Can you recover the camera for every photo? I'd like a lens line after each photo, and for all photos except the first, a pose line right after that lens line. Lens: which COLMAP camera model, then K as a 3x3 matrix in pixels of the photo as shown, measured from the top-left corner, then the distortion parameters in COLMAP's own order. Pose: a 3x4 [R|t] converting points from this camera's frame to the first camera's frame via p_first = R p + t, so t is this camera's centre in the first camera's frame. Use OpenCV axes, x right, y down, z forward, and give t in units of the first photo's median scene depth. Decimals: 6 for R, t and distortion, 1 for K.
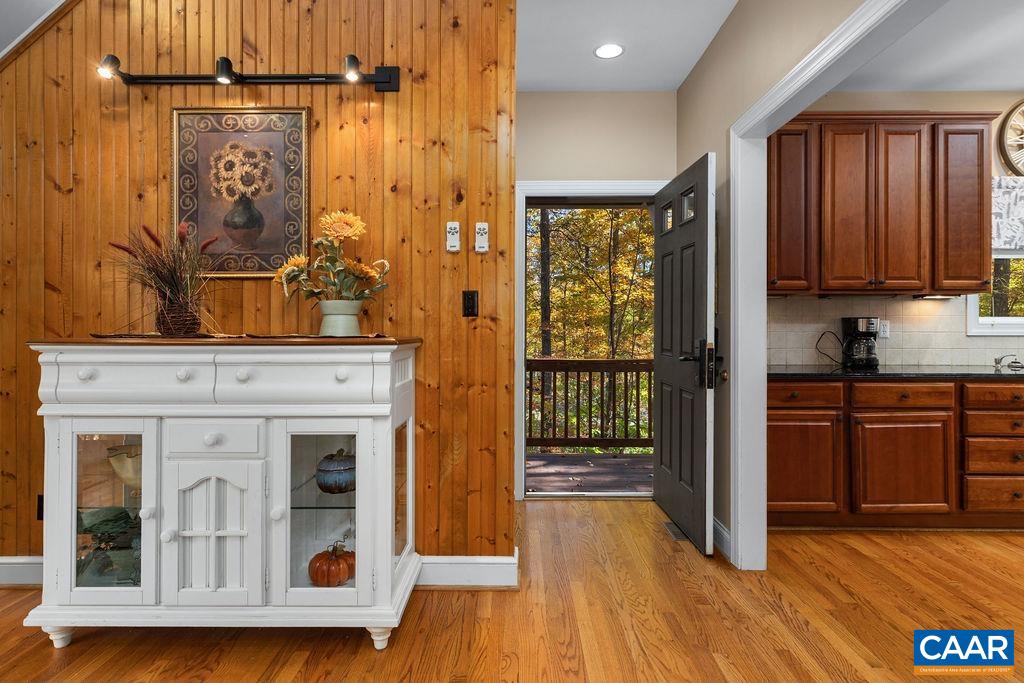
lens RADIAL K [[554.8, 0, 512.0], [0, 554.8, 324.2], [0, 0, 1]] dist [-0.003122, 0.000157]
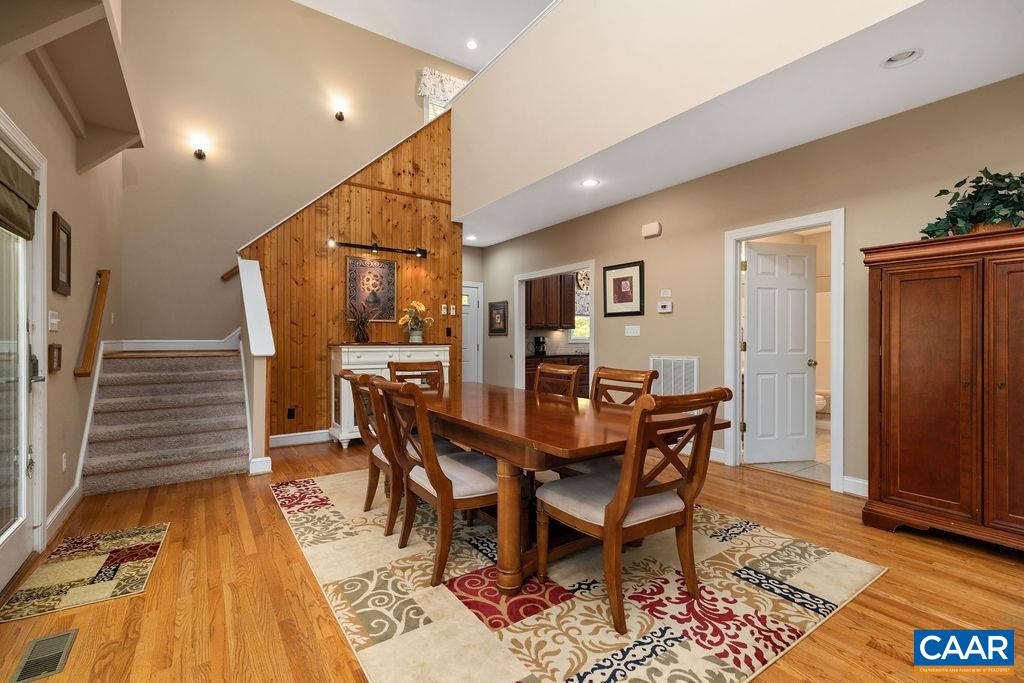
lens RADIAL K [[460.3, 0, 512.5], [0, 460.3, 336.5], [0, 0, 1]] dist [0.007307, -0.000292]
pose [[0.817632, 0.004988, 0.575719, -1.217733], [-0.002565, 0.999984, -0.005020, -0.001926], [-0.575735, 0.002628, 0.817632, -1.219971]]
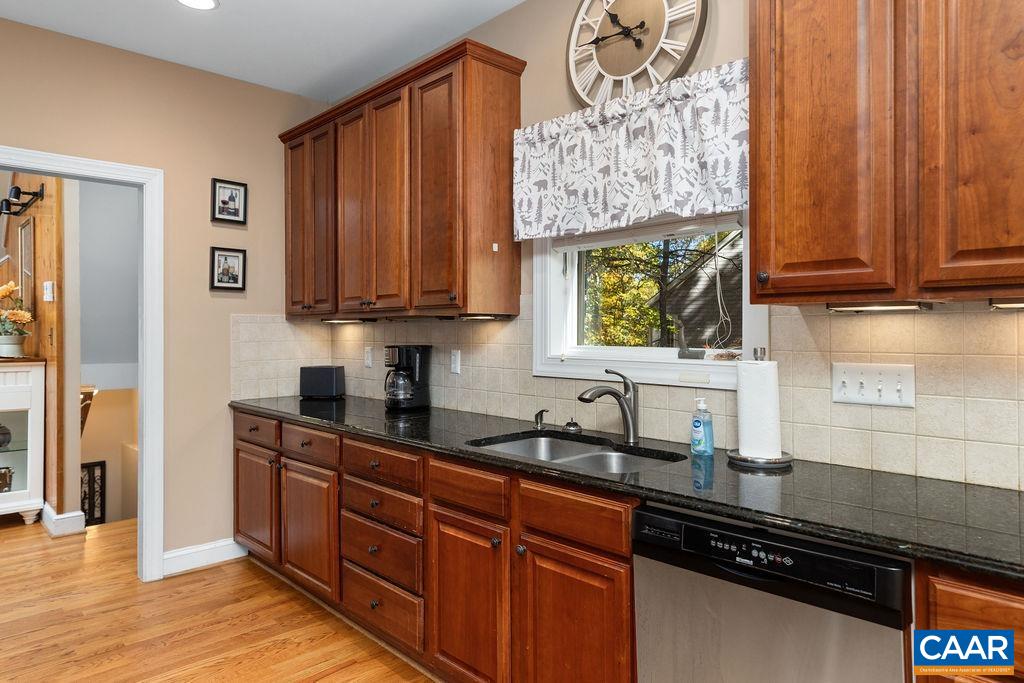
lens RADIAL K [[654.7, 0, 513.7], [0, 654.7, 329.3], [0, 0, 1]] dist [0.004386, 0.000808]
pose [[0.696890, -0.003581, -0.717169, 1.969996], [0.002821, 0.999993, -0.002252, -0.045890], [0.717172, -0.000454, 0.696896, 0.657449]]
